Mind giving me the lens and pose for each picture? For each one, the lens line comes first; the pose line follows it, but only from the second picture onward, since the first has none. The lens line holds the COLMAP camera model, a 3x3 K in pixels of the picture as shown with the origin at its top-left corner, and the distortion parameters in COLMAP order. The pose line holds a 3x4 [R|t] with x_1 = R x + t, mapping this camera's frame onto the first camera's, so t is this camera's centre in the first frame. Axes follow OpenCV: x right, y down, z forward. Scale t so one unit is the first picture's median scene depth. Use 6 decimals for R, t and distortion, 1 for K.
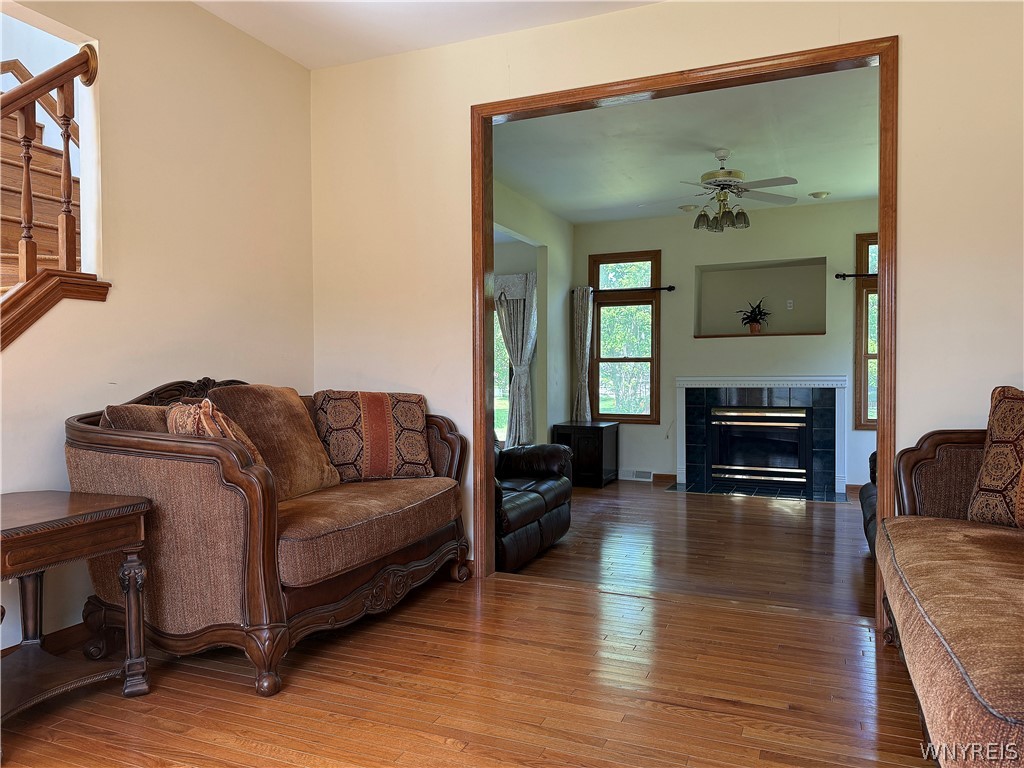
lens RADIAL K [[724.3, 0, 512.0], [0, 724.3, 384.0], [0, 0, 1]] dist [0.092324, -0.068219]
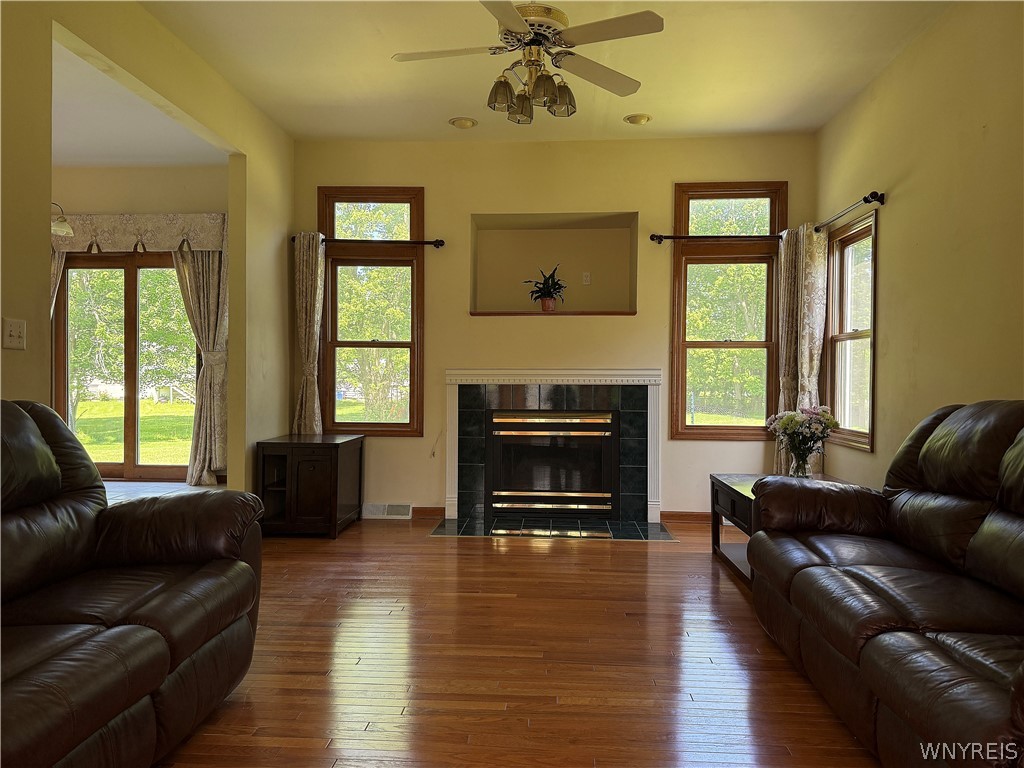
lens RADIAL K [[730.0, 0, 512.0], [0, 730.0, 384.0], [0, 0, 1]] dist [0.094204, -0.112628]
pose [[0.943370, 0.004521, 0.331712, 0.050061], [-0.002522, 0.999976, -0.006457, 0.008922], [-0.331733, 0.005254, 0.943359, 0.304257]]
